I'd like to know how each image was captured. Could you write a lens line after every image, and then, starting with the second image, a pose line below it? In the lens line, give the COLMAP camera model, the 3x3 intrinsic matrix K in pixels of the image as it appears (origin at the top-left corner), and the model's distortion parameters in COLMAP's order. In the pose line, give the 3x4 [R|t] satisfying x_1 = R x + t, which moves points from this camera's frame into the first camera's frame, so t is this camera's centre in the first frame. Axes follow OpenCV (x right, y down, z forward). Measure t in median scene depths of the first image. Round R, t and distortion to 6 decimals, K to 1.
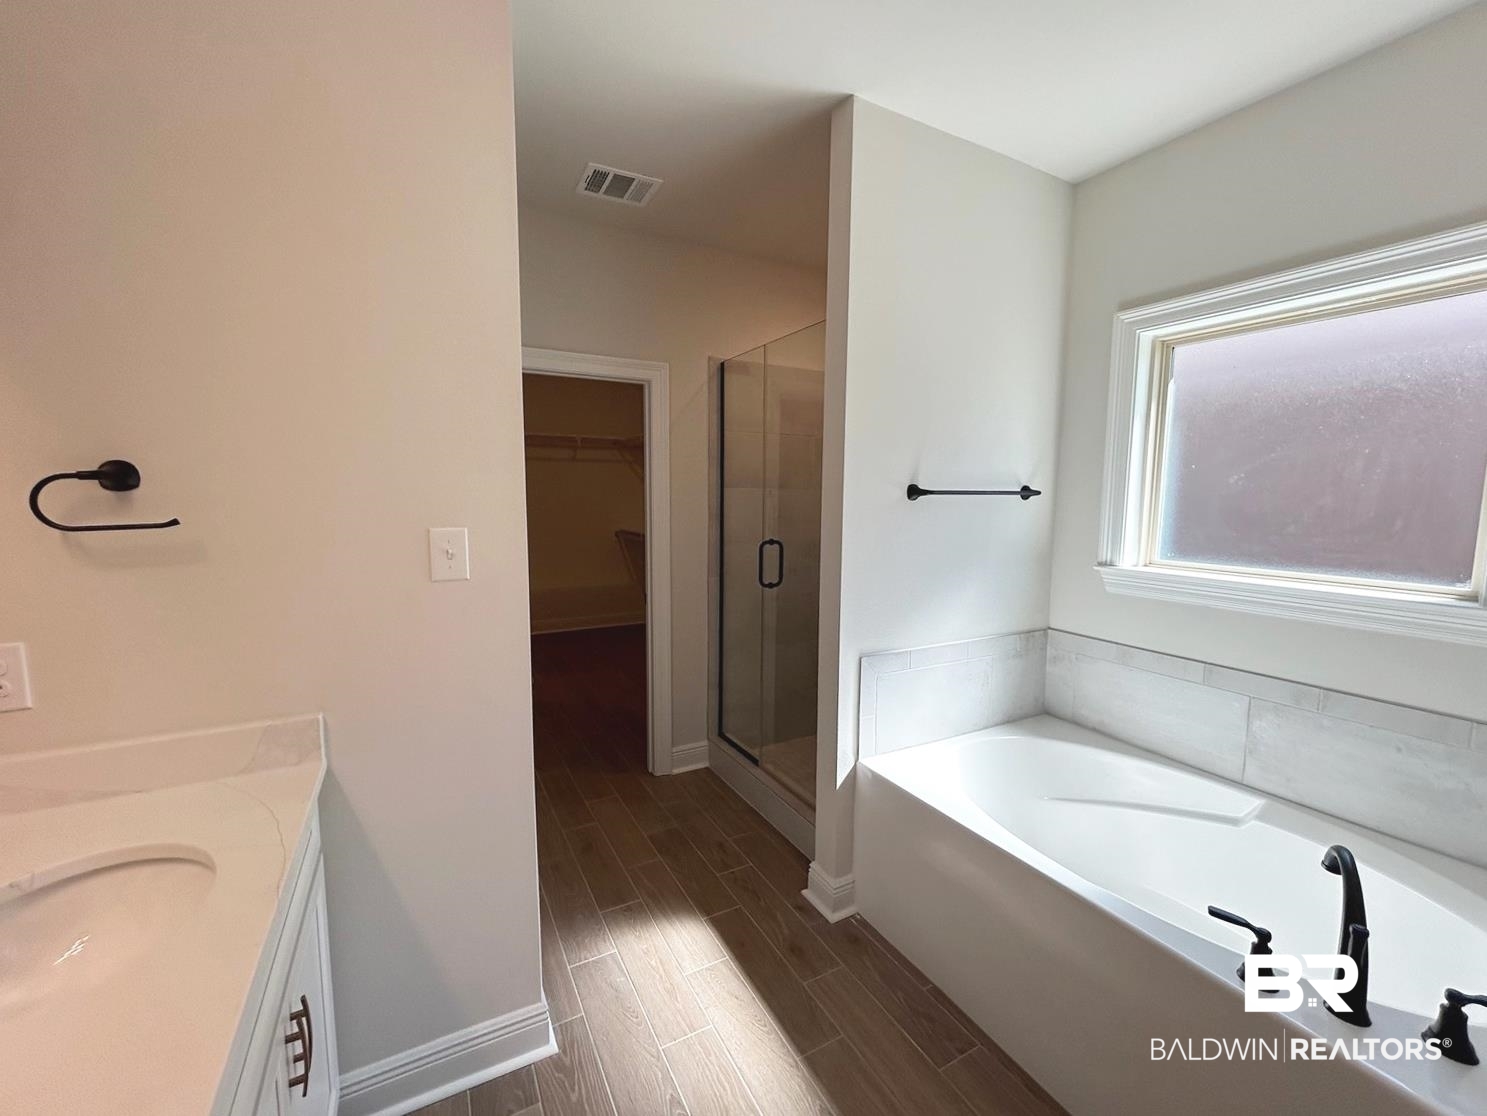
lens RADIAL K [[610.9, 0, 740.4], [0, 610.9, 554.8], [0, 0, 1]] dist [0.001465, 0.000222]
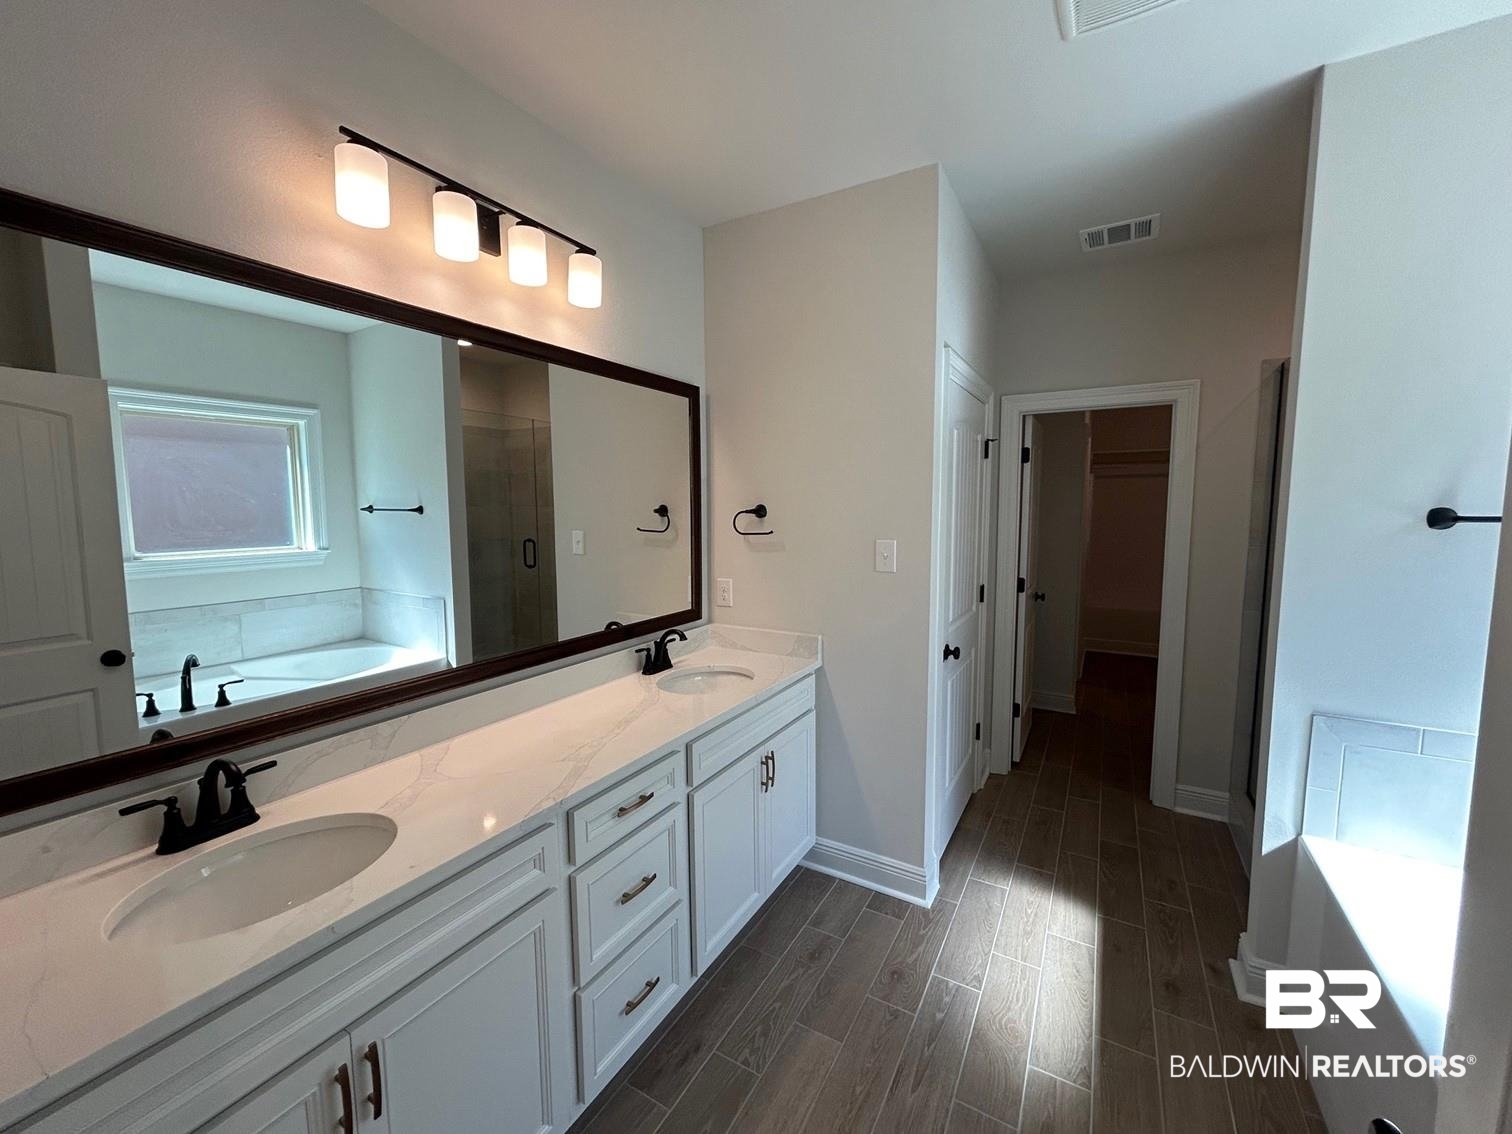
lens RADIAL K [[621.2, 0, 752.8], [0, 621.2, 563.7], [0, 0, 1]] dist [0.001465, 0.000222]
pose [[0.511539, 0.070365, -0.856374, 0.552148], [-0.079646, 0.996234, 0.034281, -0.006841], [0.855561, 0.050671, 0.515217, -0.117271]]
